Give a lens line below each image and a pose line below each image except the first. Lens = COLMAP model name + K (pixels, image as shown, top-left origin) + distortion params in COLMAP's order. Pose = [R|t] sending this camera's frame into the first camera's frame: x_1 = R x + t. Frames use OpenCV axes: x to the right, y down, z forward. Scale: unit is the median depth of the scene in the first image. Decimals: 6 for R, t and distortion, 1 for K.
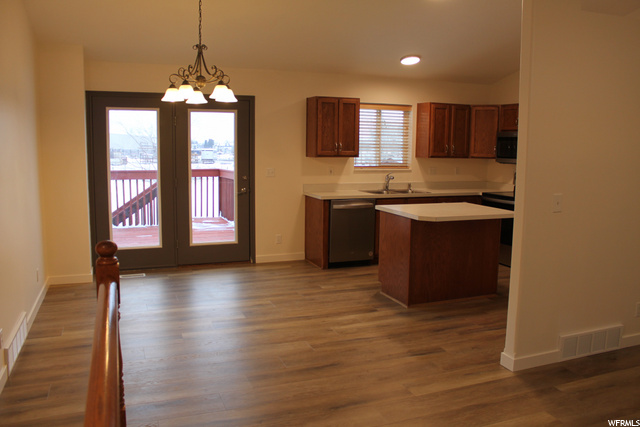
lens RADIAL K [[533.3, 0, 320.0], [0, 533.3, 213.5], [0, 0, 1]] dist [-0.167434, 0.145064]
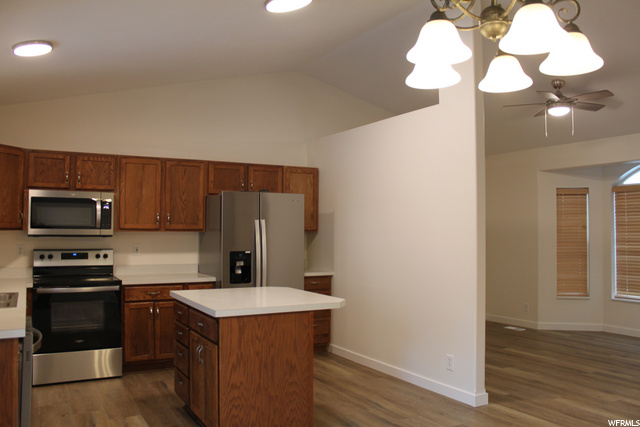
lens RADIAL K [[533.3, 0, 320.0], [0, 533.3, 213.5], [0, 0, 1]] dist [-0.167434, 0.145064]
pose [[-0.147100, 0.020718, 0.988905, -0.387882], [0.122868, 0.992420, -0.002515, -0.085454], [-0.981461, 0.121135, -0.148531, 0.802960]]
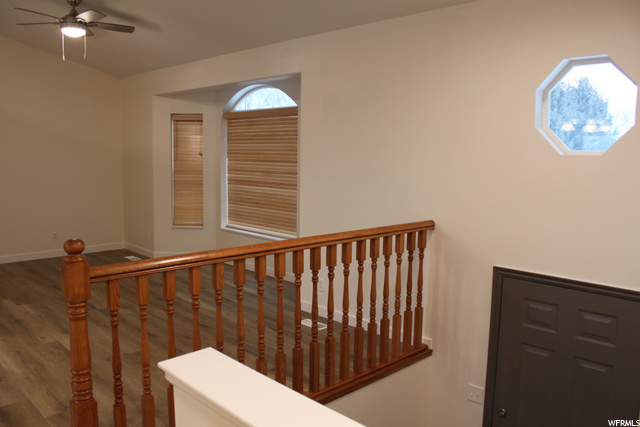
lens RADIAL K [[531.2, 0, 320.0], [0, 531.2, 213.5], [0, 0, 1]] dist [-0.161946, 0.142389]
pose [[-0.377849, -0.129409, 0.916779, -0.482820], [0.101306, 0.978460, 0.179869, -0.042670], [-0.920308, 0.160838, -0.356600, 0.281238]]
